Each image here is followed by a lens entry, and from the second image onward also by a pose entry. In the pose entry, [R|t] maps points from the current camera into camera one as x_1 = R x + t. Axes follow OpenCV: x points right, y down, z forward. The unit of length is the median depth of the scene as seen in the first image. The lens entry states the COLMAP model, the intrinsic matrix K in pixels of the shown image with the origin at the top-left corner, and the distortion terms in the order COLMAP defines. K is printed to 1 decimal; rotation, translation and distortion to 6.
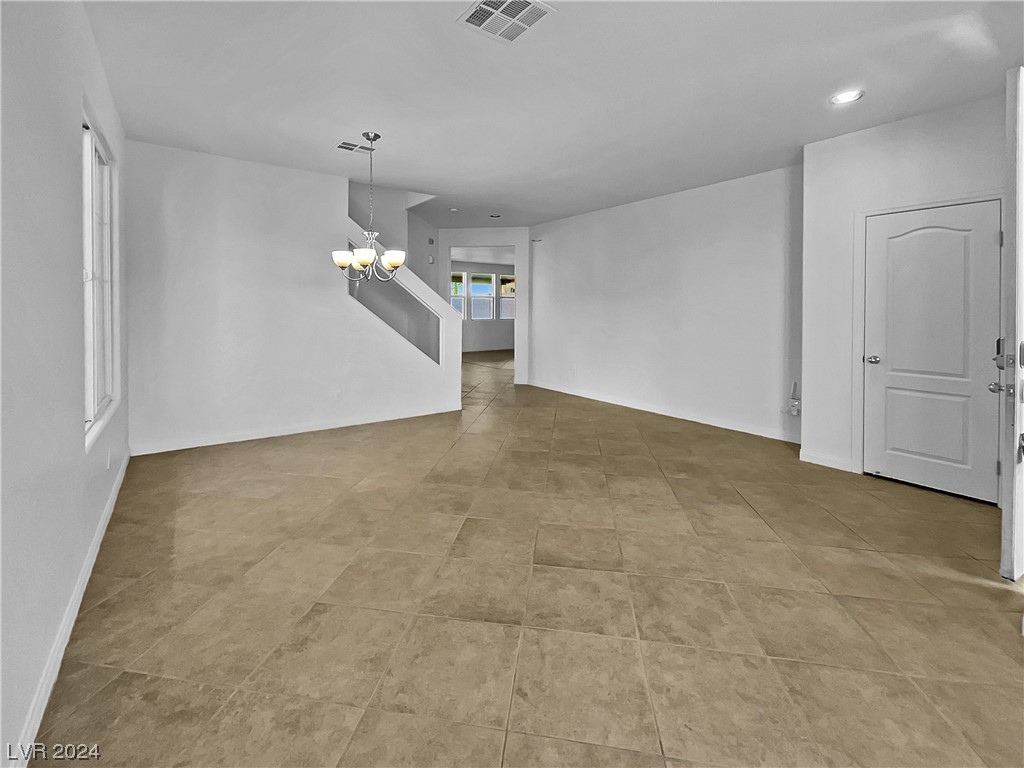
lens RADIAL K [[425.3, 0, 530.9], [0, 425.3, 382.5], [0, 0, 1]] dist [0.000492, 0.000396]
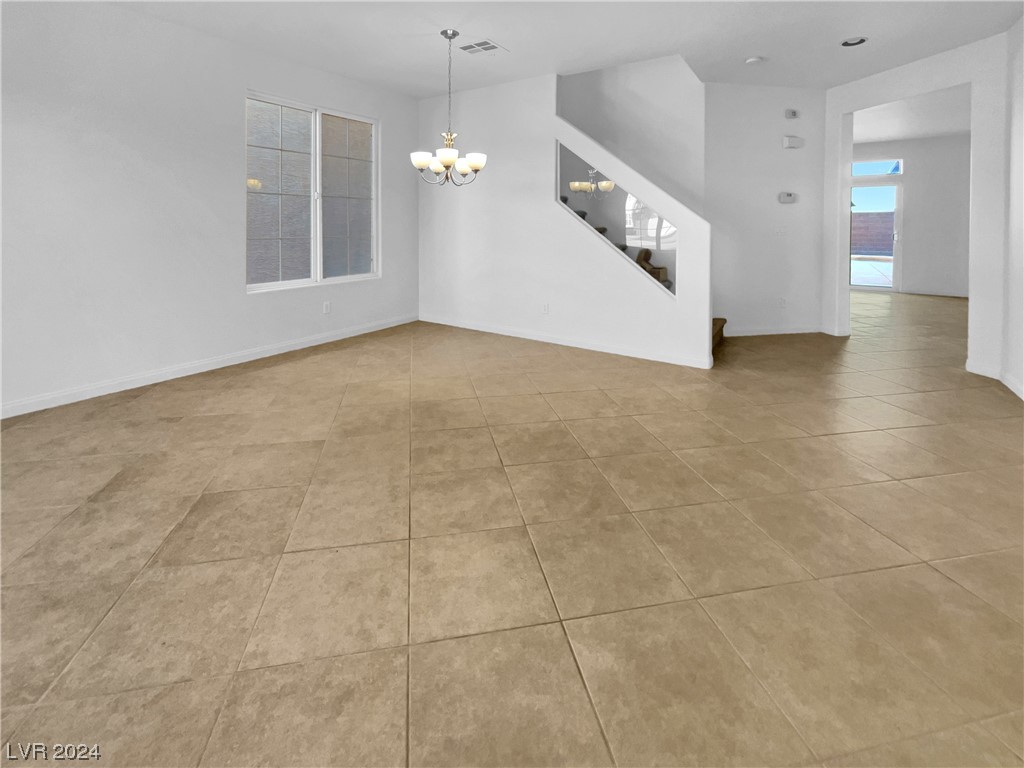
lens RADIAL K [[425.3, 0, 530.9], [0, 425.3, 382.5], [0, 0, 1]] dist [0.000492, 0.000396]
pose [[0.327535, 0.317007, -0.890072, 0.877376], [-0.166185, 0.946678, 0.276014, -0.154020], [0.930110, 0.057512, 0.362751, 1.178939]]
